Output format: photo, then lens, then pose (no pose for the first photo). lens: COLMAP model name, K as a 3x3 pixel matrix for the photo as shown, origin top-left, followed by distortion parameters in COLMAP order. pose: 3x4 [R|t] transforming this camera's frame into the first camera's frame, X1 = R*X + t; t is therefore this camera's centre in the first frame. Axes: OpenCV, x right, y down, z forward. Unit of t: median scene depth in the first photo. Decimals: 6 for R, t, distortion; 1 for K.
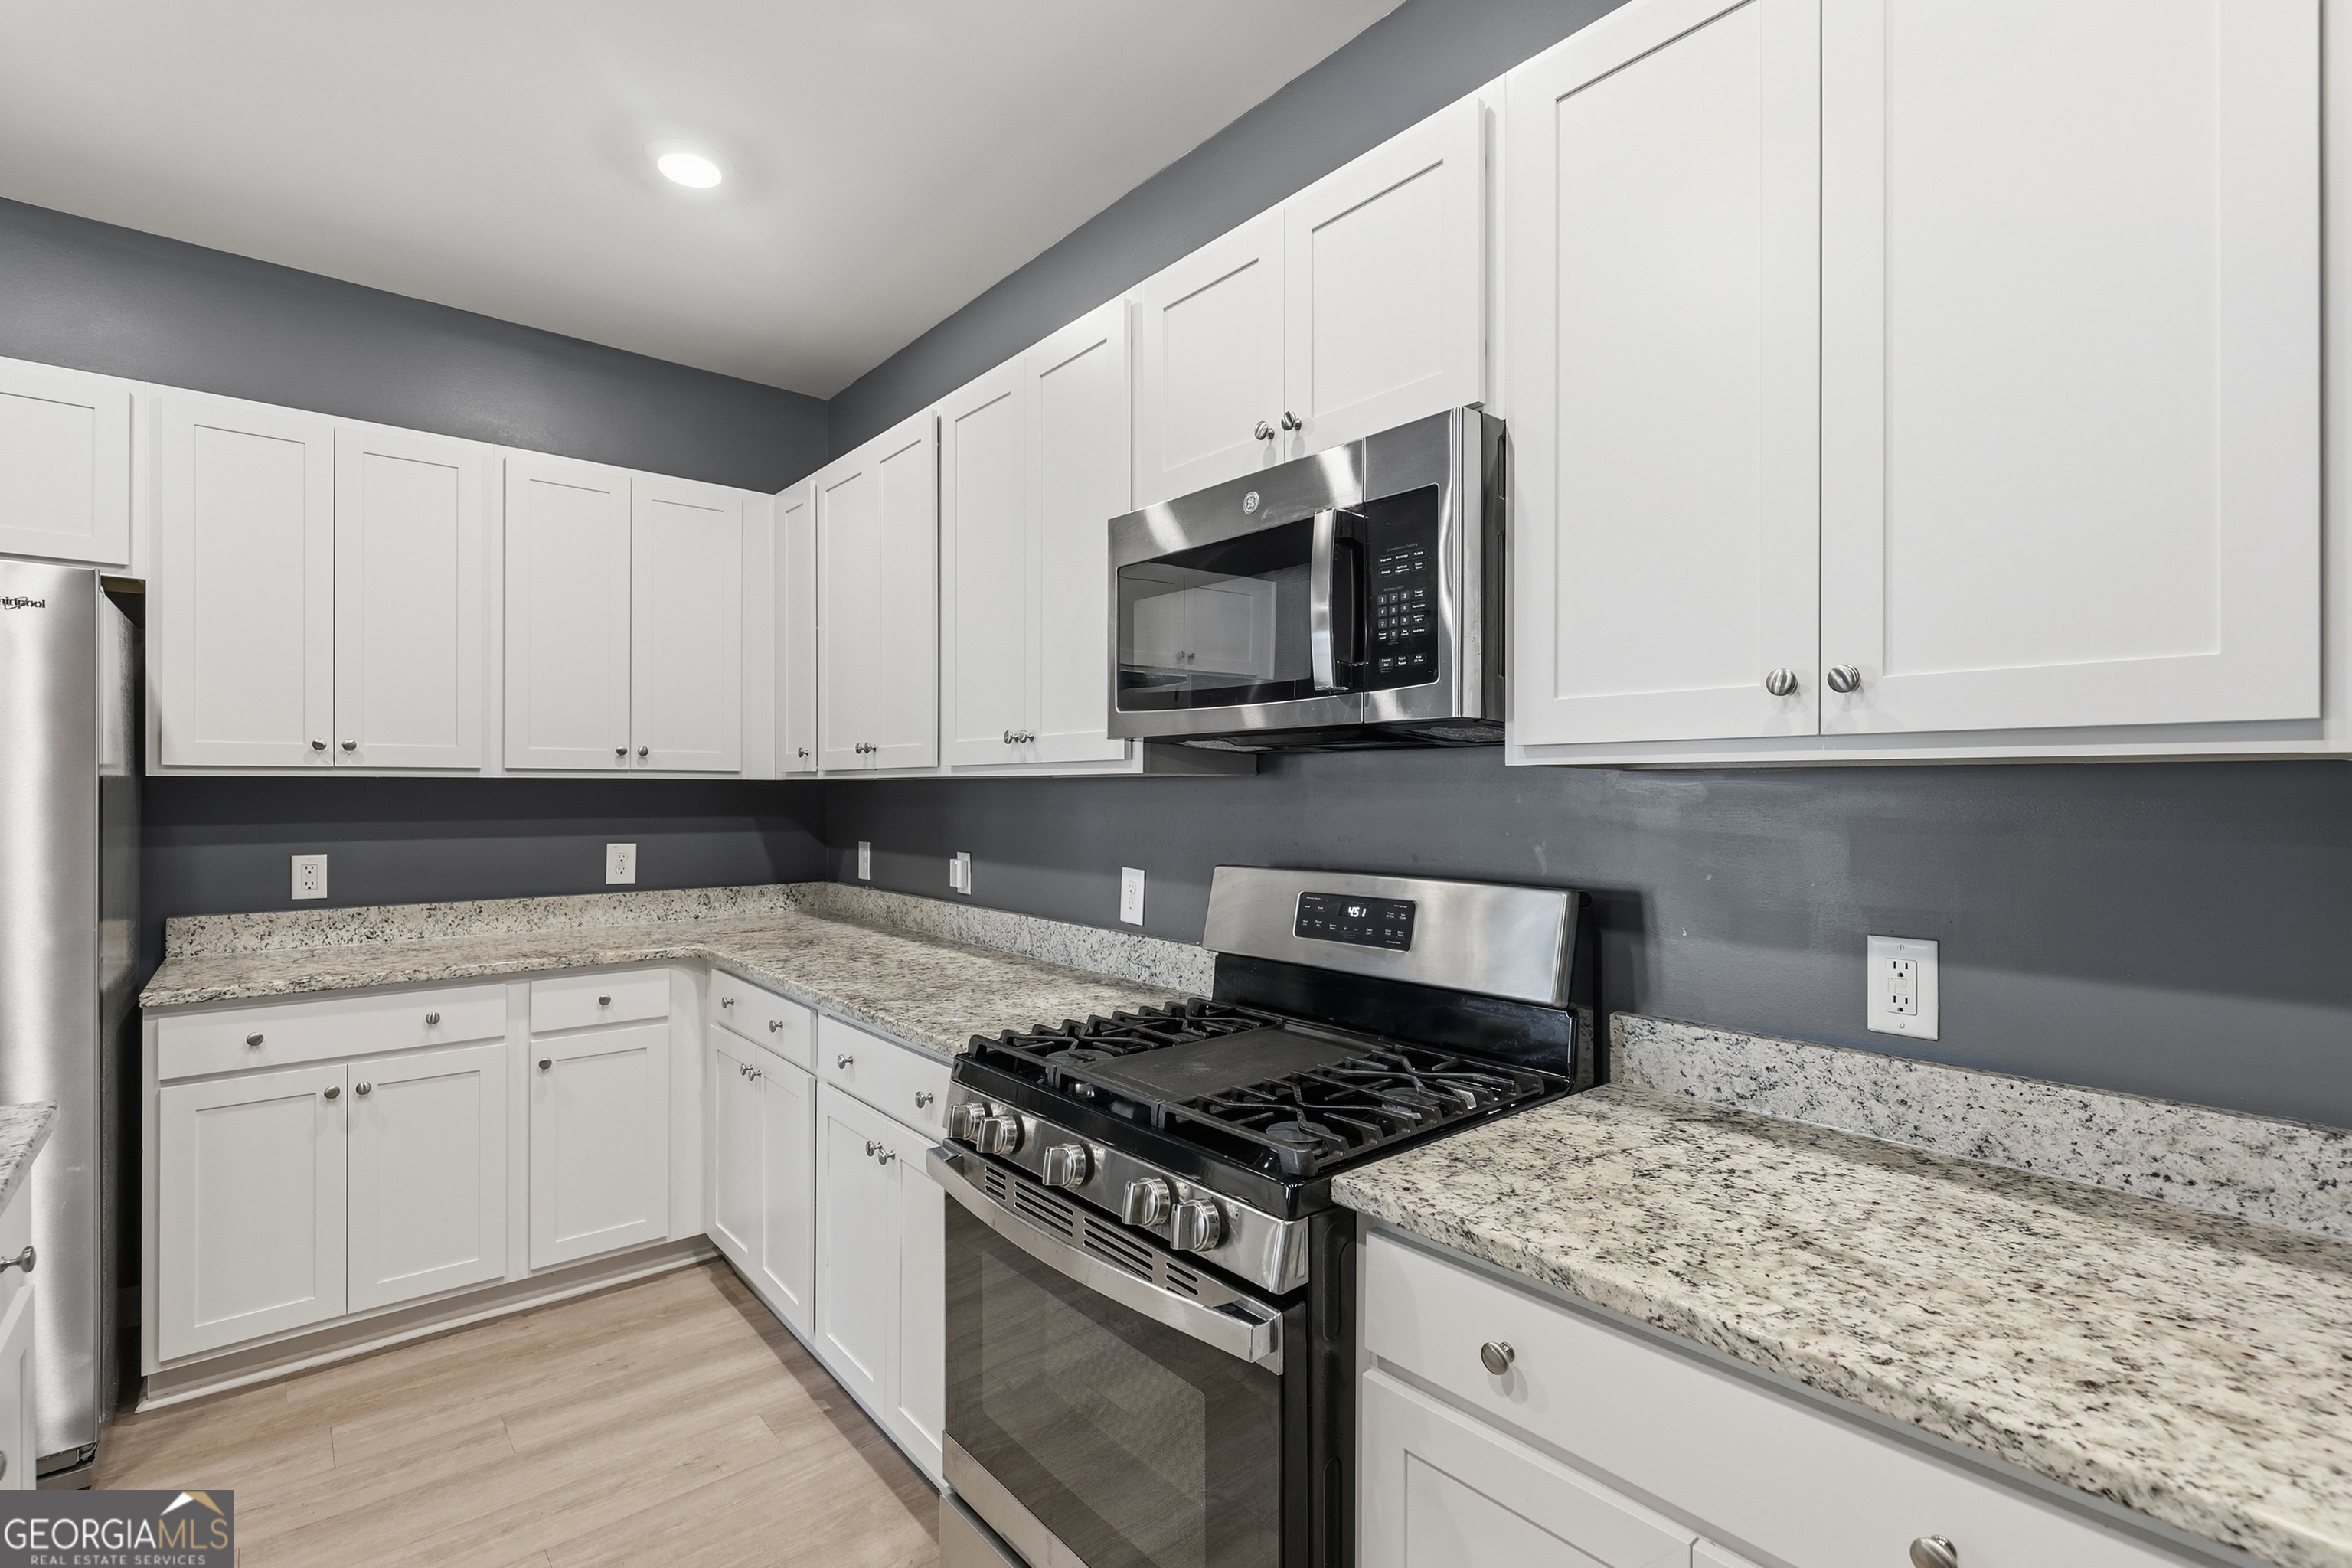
lens RADIAL K [[1079.4, 0, 1176.0], [0, 1079.4, 784.0], [0, 0, 1]] dist [-0.003831, -0.000259]
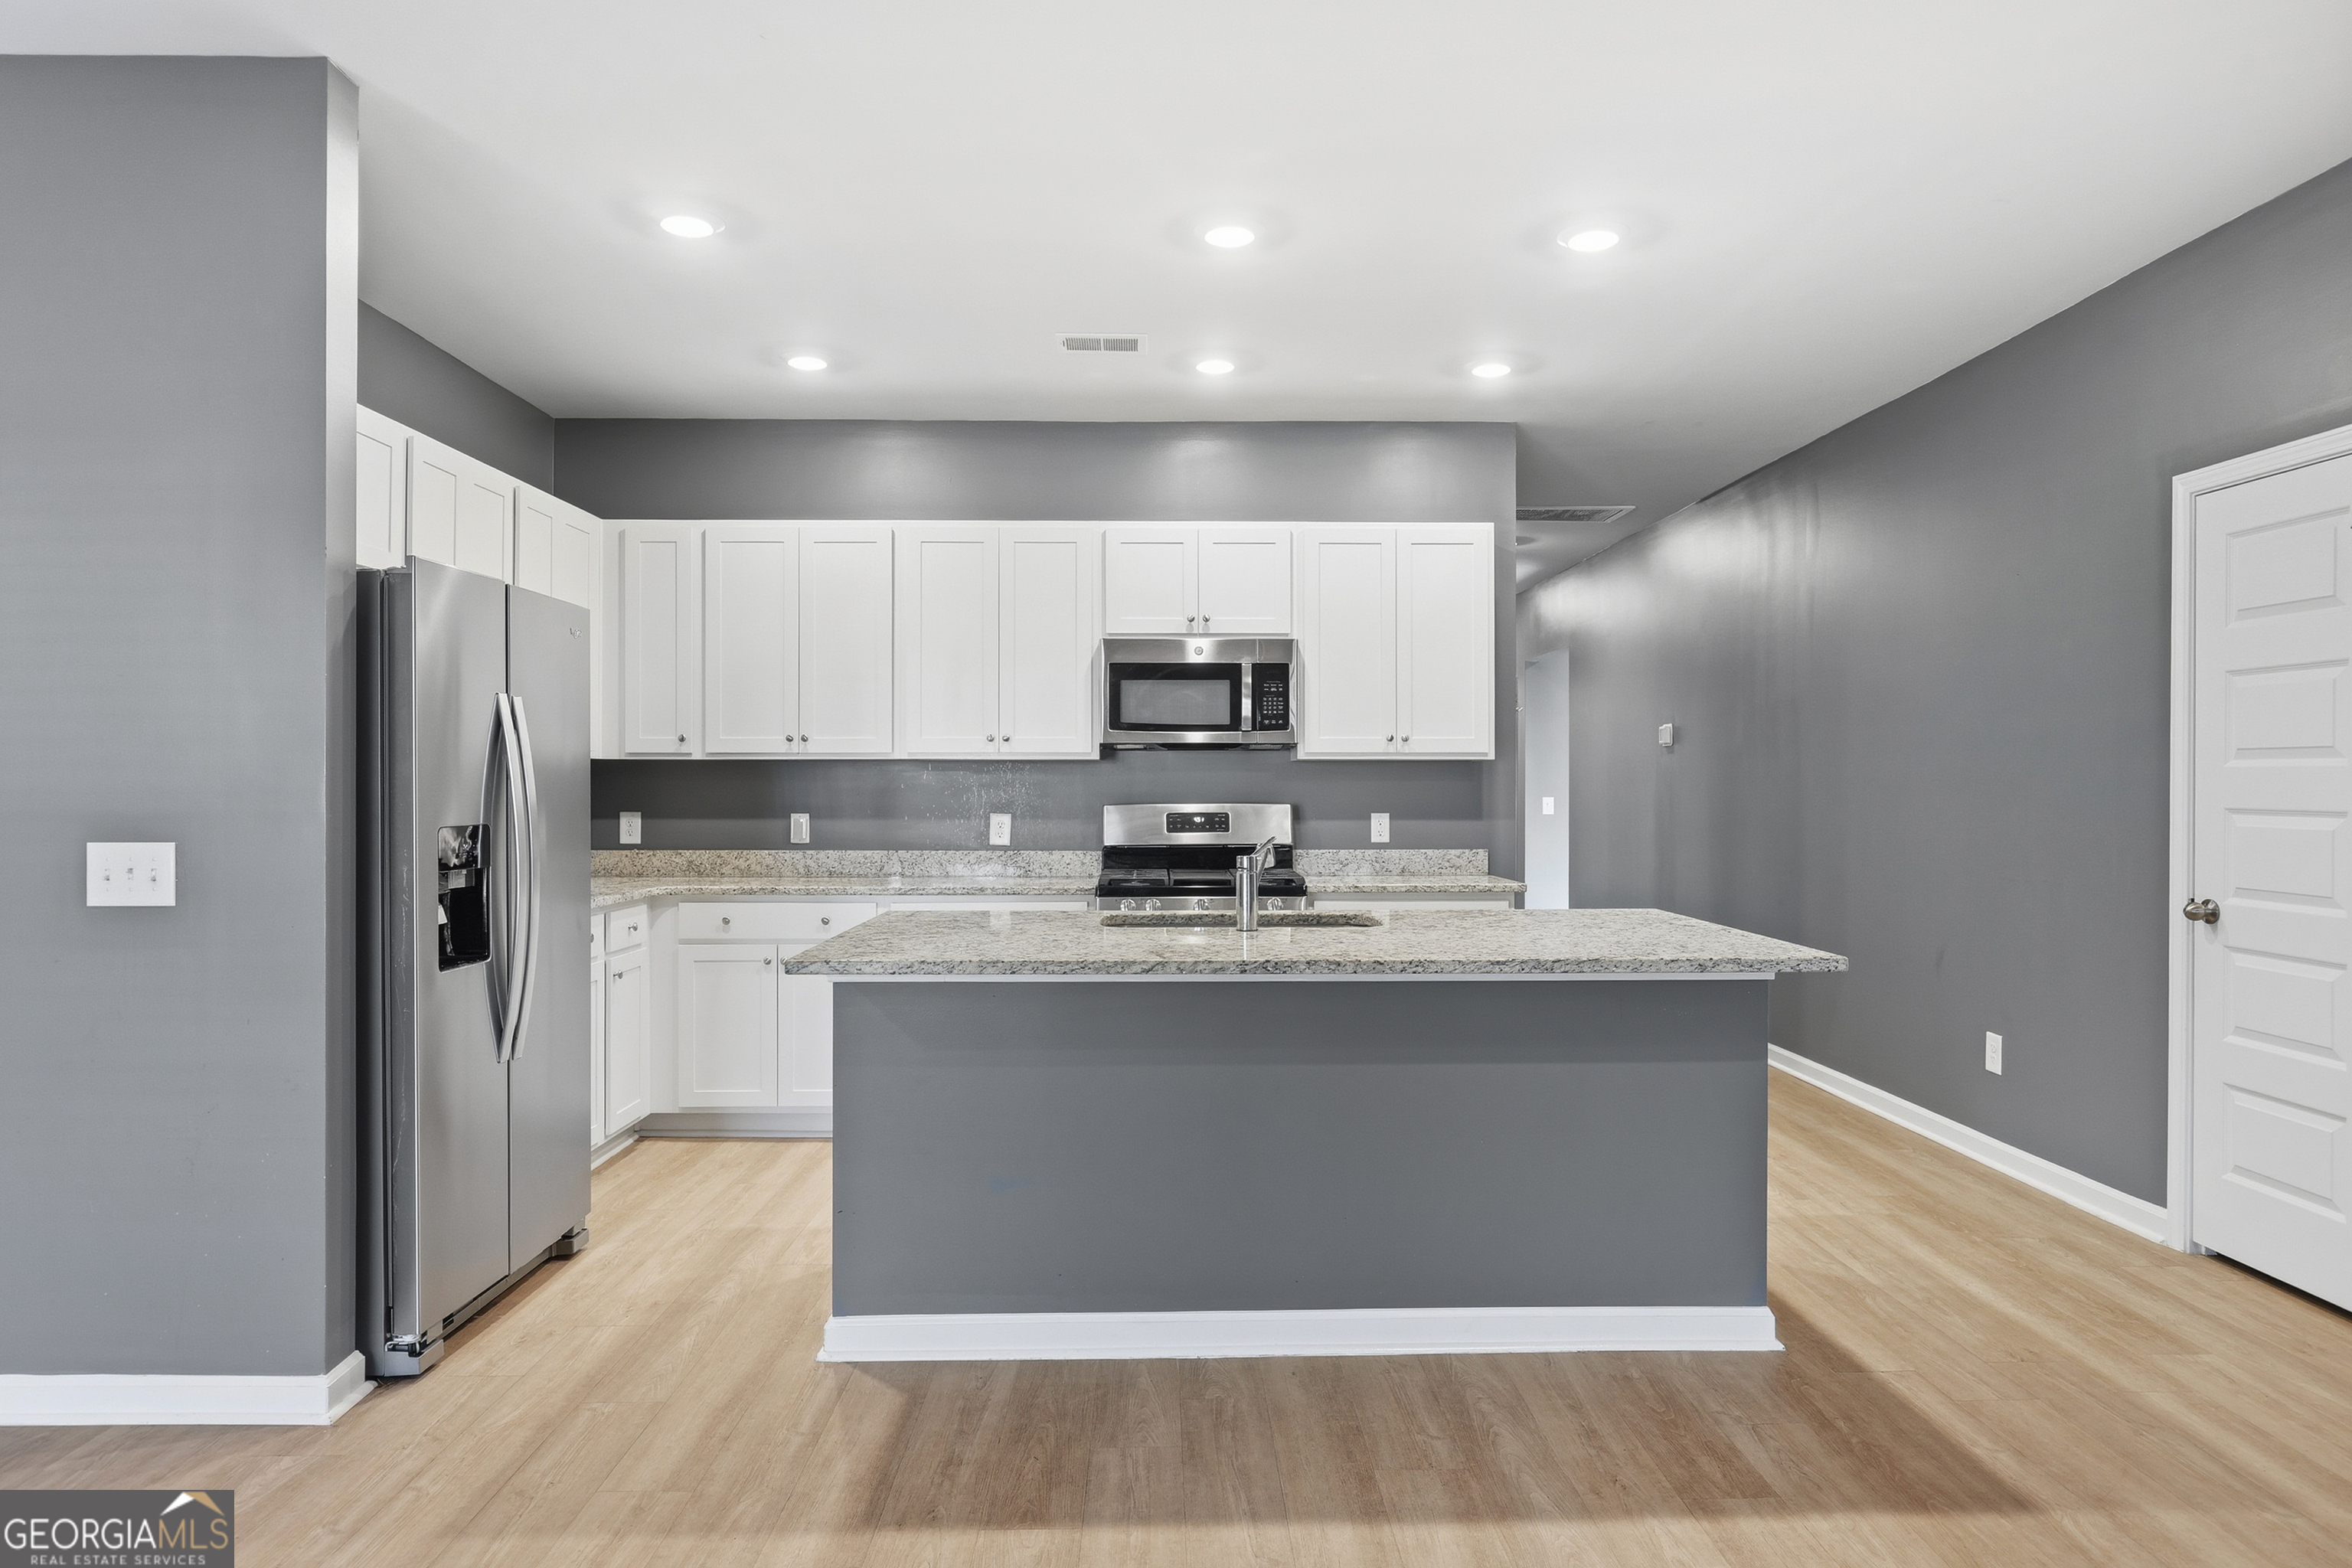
lens RADIAL K [[1419.5, 0, 1176.0], [0, 1419.5, 784.0], [0, 0, 1]] dist [-0.003217, -0.000954]
pose [[0.617593, 0.001781, 0.786496, -2.594509], [-0.005913, 0.999980, 0.002379, 0.038259], [-0.786476, -0.006119, 0.617591, -0.989444]]
